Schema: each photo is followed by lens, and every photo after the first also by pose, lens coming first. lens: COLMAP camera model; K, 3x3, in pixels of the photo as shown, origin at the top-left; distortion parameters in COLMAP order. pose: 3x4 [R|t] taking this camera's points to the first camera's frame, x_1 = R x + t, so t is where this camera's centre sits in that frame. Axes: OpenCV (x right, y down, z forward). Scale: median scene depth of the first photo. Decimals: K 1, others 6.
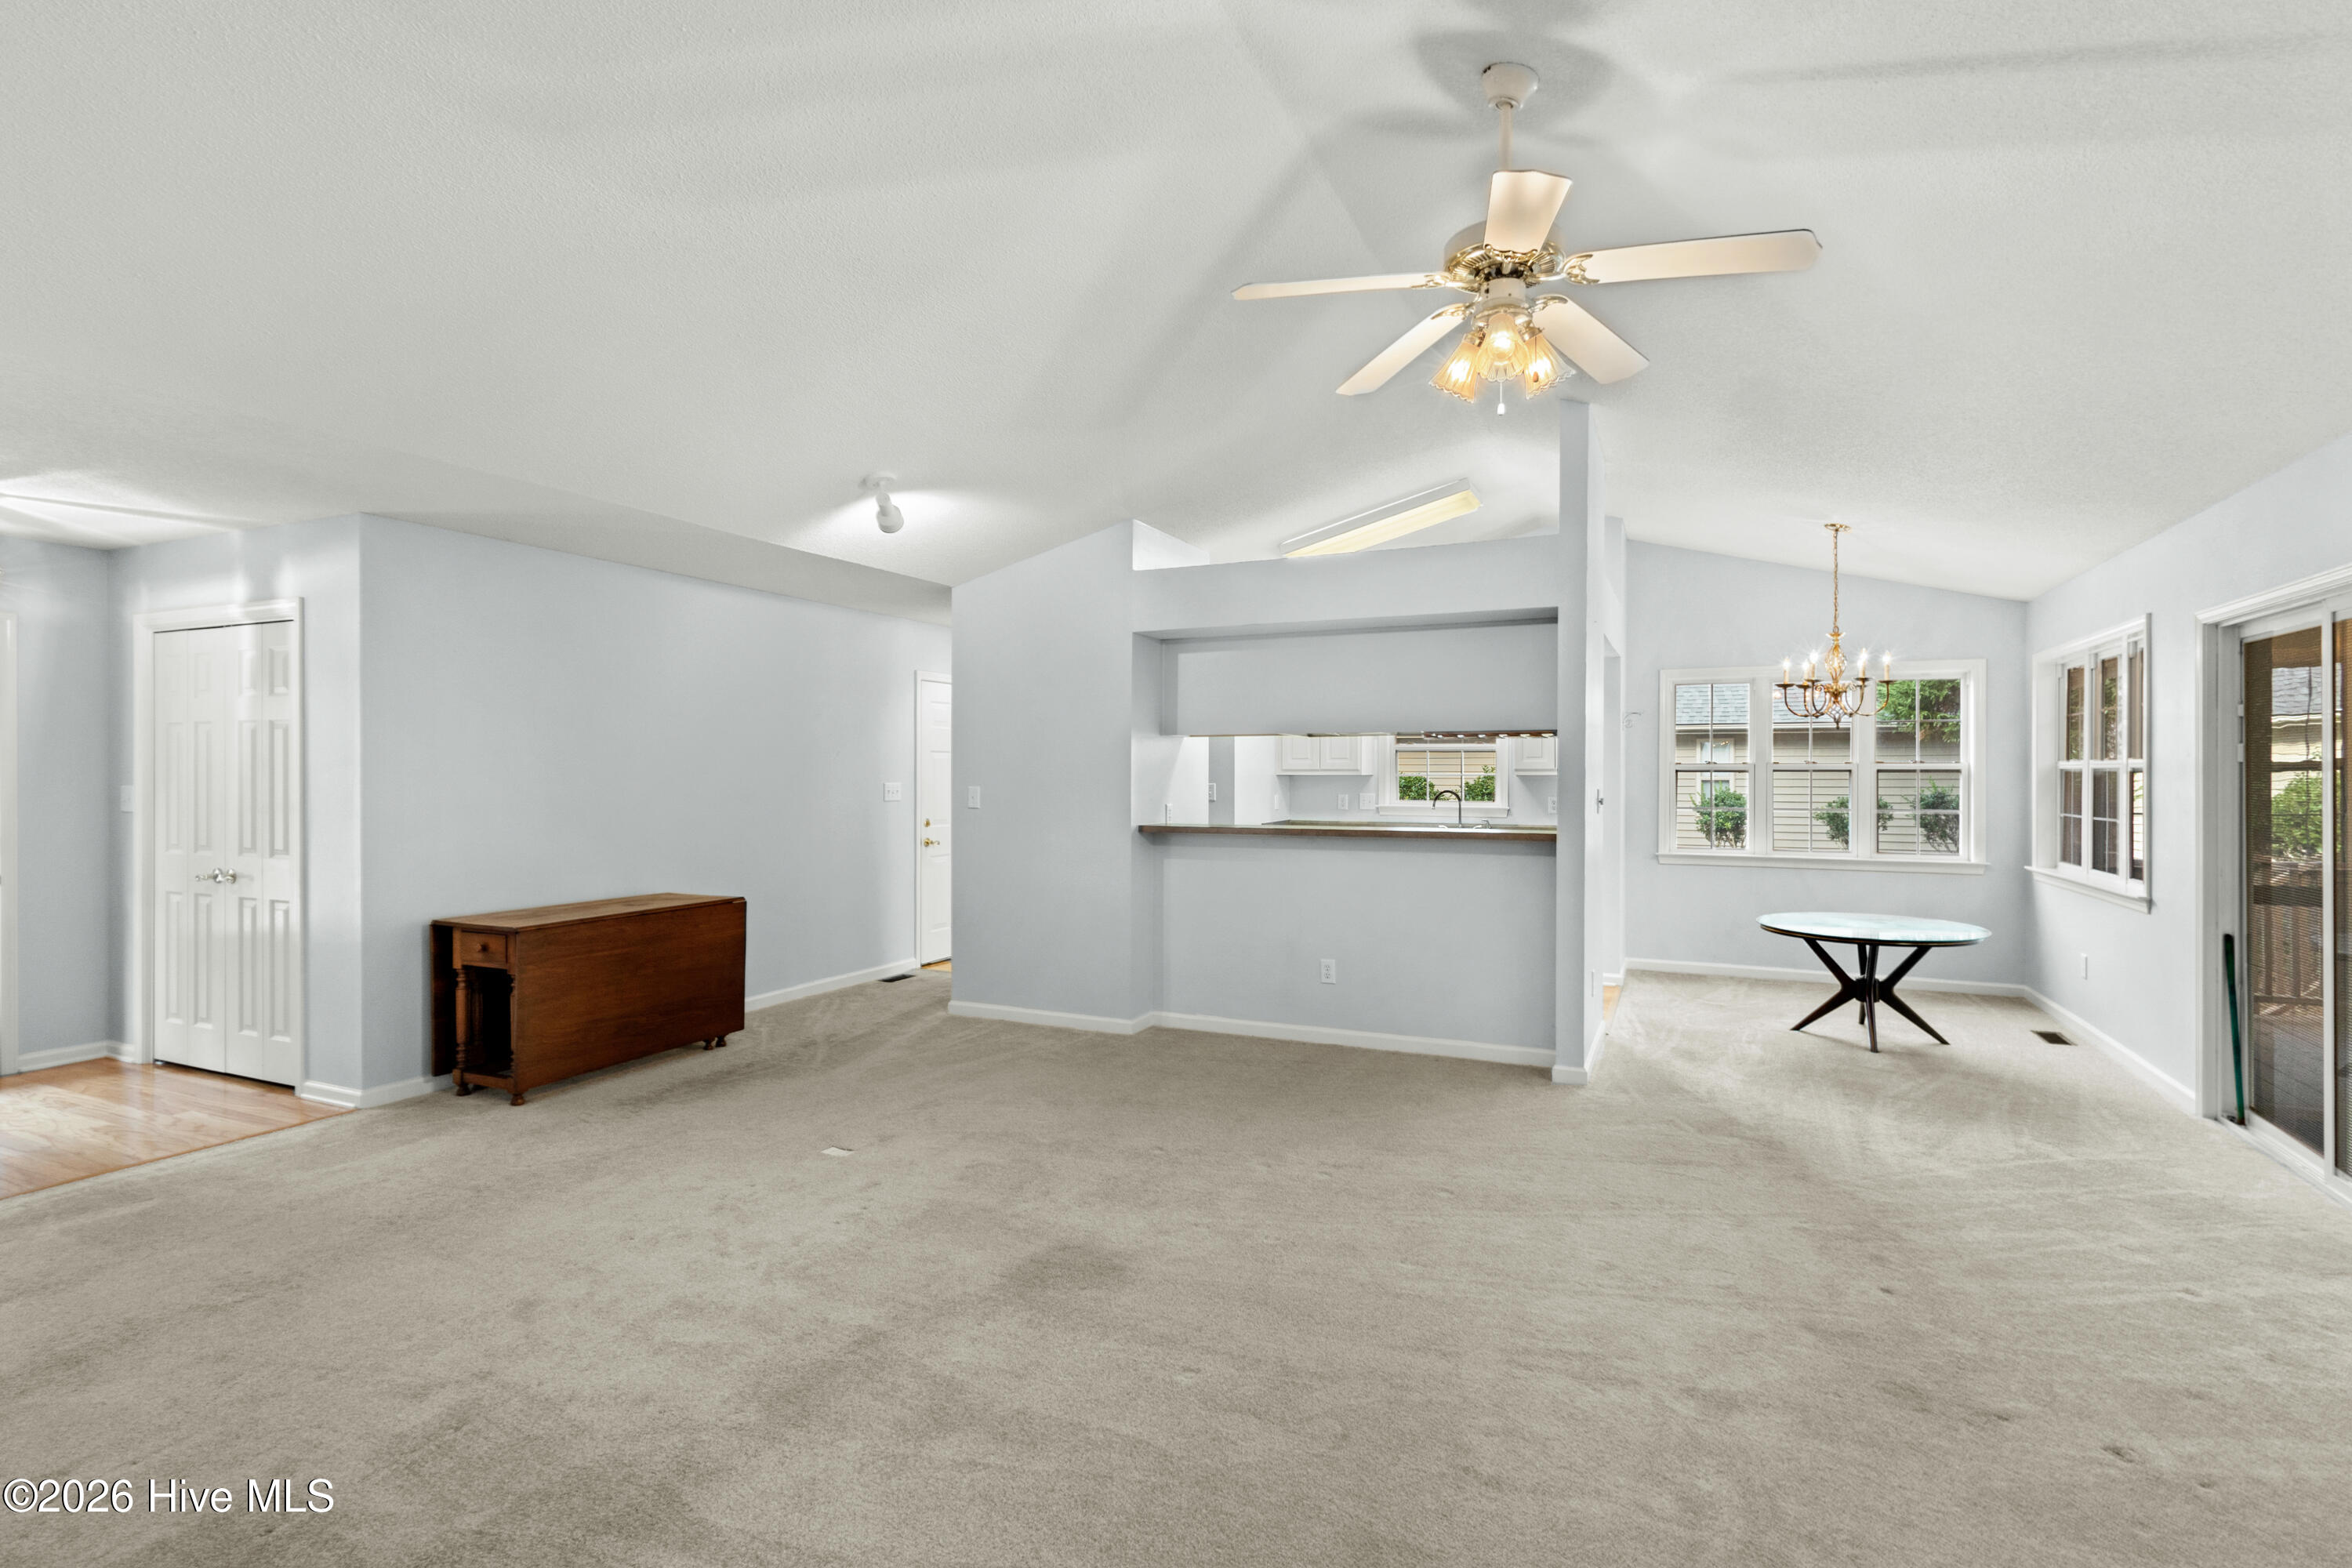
lens RADIAL K [[1118.2, 0, 1166.8], [0, 1118.2, 778.8], [0, 0, 1]] dist [0.008574, -0.001185]
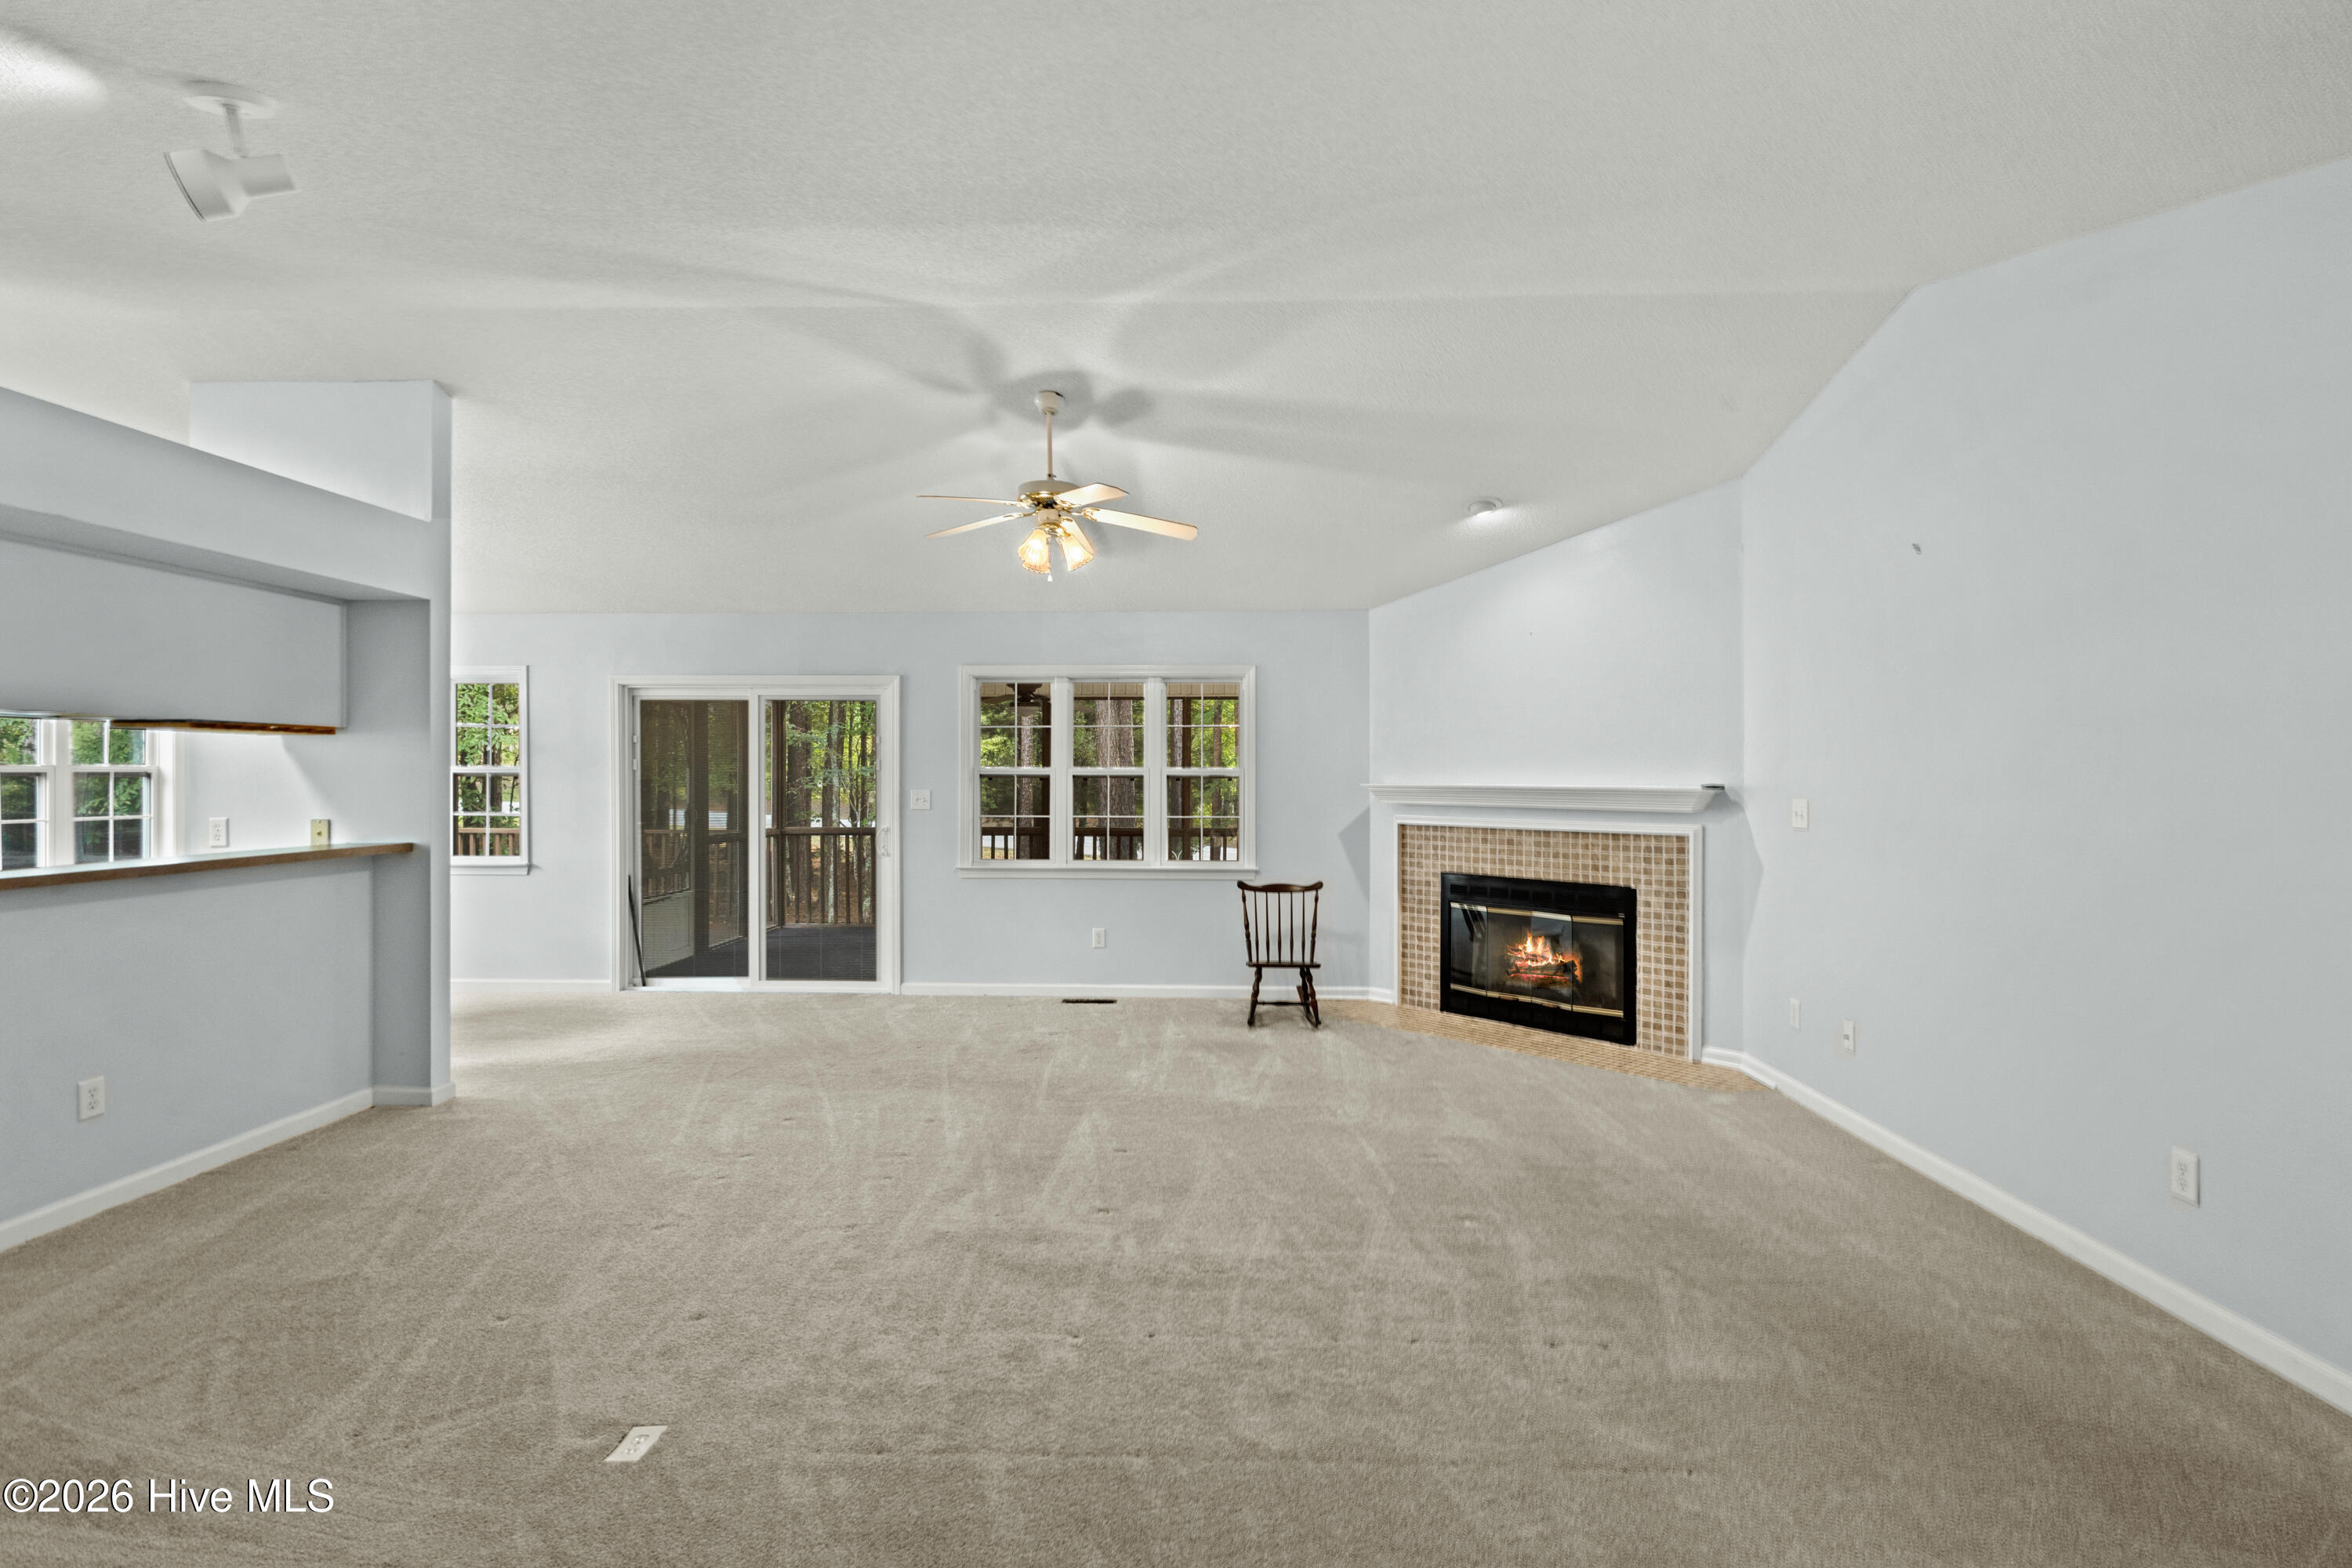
lens RADIAL K [[1113.4, 0, 1190.3], [0, 1113.4, 779.6], [0, 0, 1]] dist [0.009083, -0.000557]
pose [[-0.397731, -0.002764, 0.917498, -0.733827], [0.003729, 0.999982, 0.004629, -0.004700], [-0.917495, 0.005263, -0.397713, 0.759741]]
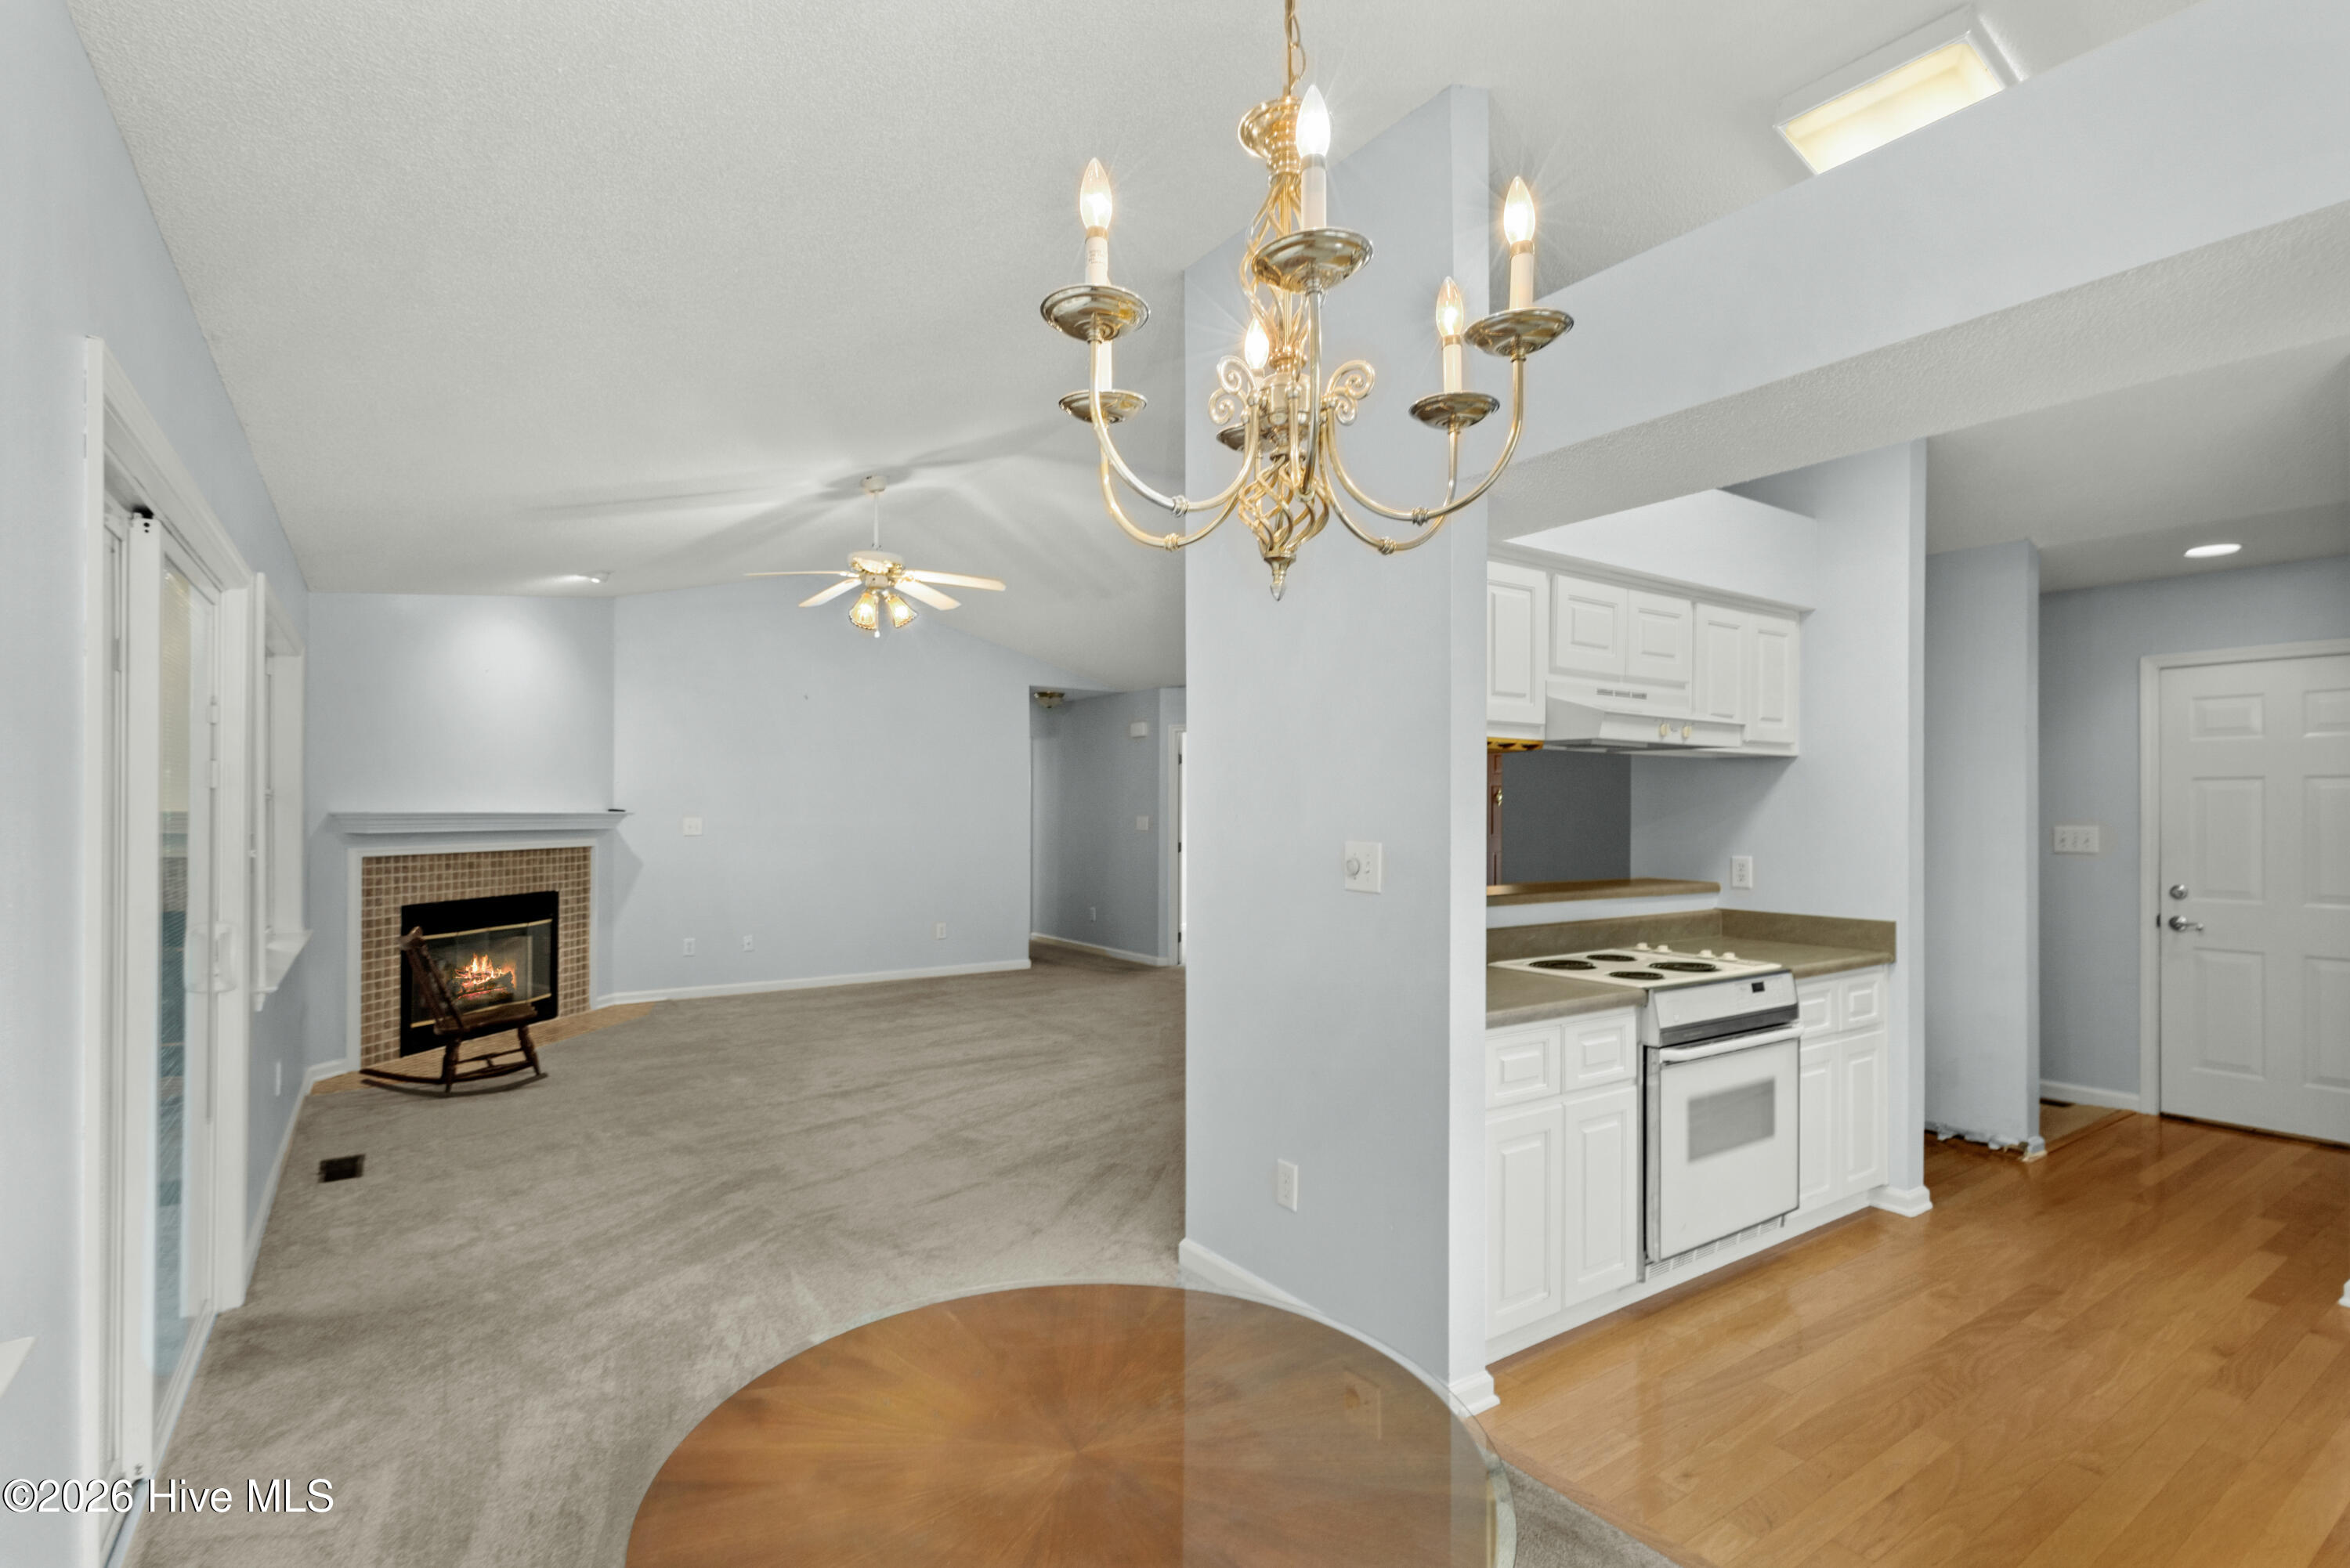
lens RADIAL K [[1116.6, 0, 1172.6], [0, 1116.6, 806.0], [0, 0, 1]] dist [0.005743, -0.000218]
pose [[-0.495228, -0.004117, -0.868753, 0.923372], [-0.012871, 0.999914, 0.002598, -0.010351], [0.868668, 0.012468, -0.495238, 1.268766]]
